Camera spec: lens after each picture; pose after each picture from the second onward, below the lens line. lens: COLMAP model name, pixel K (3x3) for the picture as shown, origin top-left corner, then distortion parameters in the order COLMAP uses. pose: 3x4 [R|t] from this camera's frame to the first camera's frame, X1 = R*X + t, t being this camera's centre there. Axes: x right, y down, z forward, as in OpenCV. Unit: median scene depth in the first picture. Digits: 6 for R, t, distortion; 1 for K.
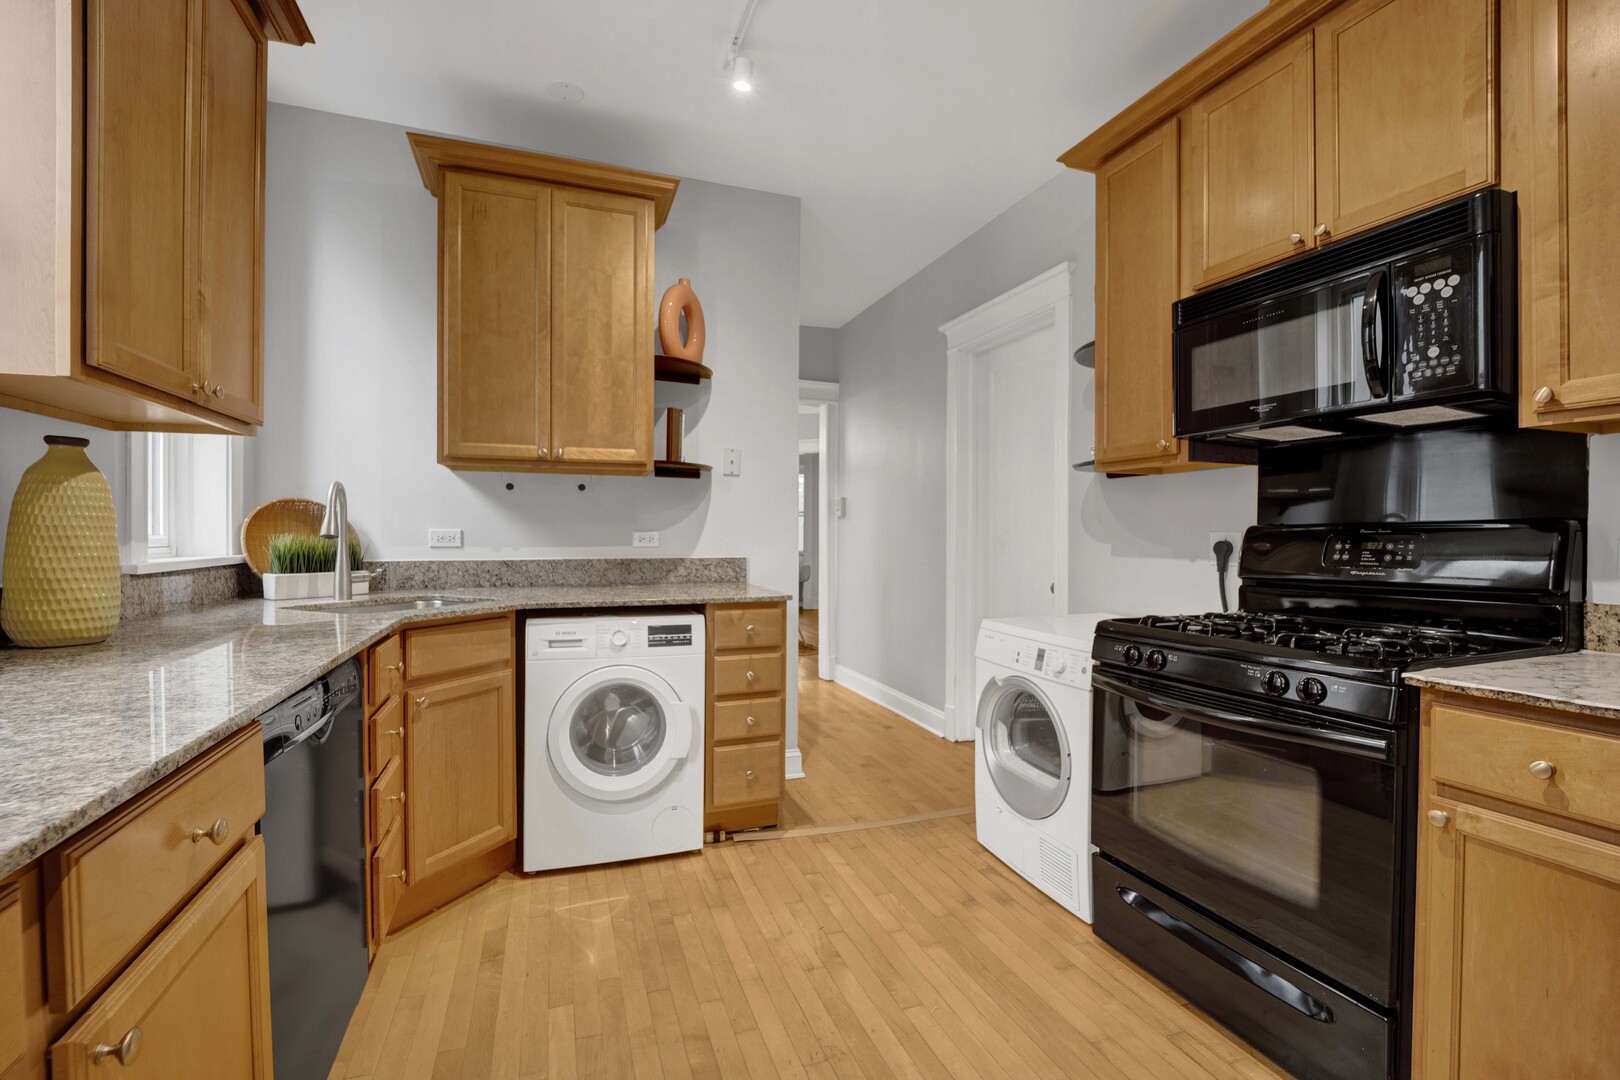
lens RADIAL K [[693.7, 0, 846.7], [0, 693.7, 538.8], [0, 0, 1]] dist [-0.020087, -0.003056]
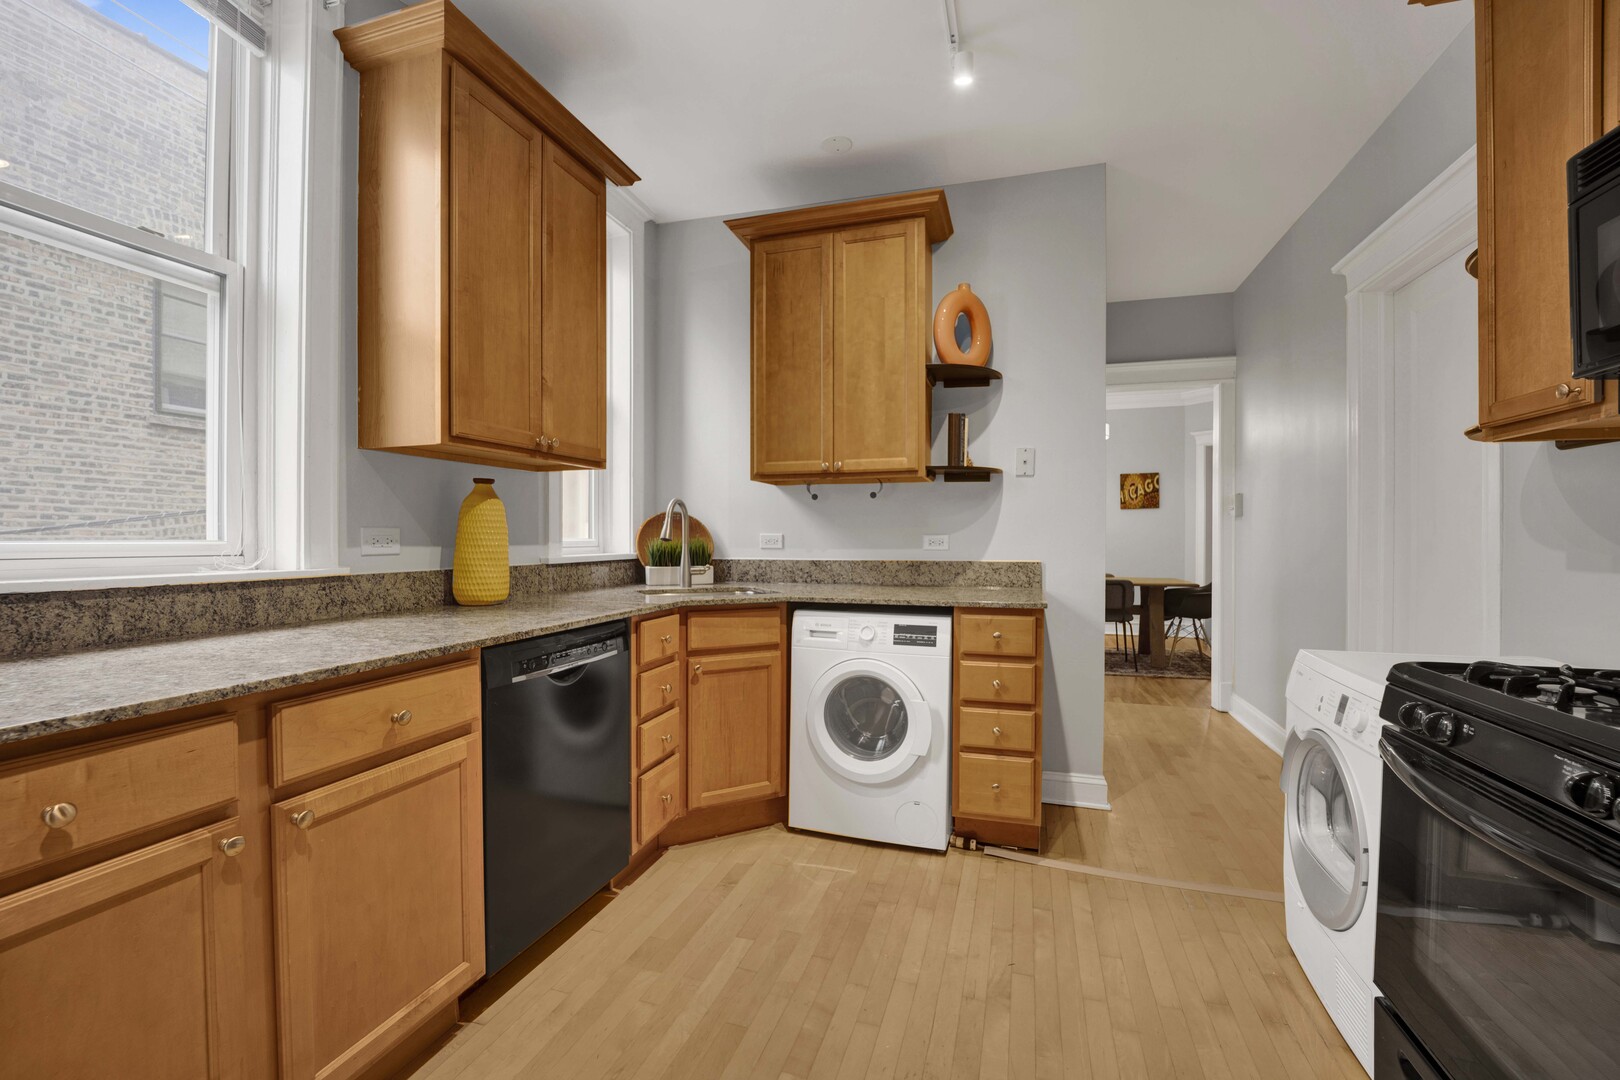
lens RADIAL K [[693.7, 0, 812.3], [0, 693.7, 540.2], [0, 0, 1]] dist [-0.020087, -0.003056]
pose [[0.782883, 0.000293, -0.622169, 0.264829], [-0.002905, 0.999991, -0.003184, 0.001344], [0.622163, 0.004301, 0.782876, 0.091837]]
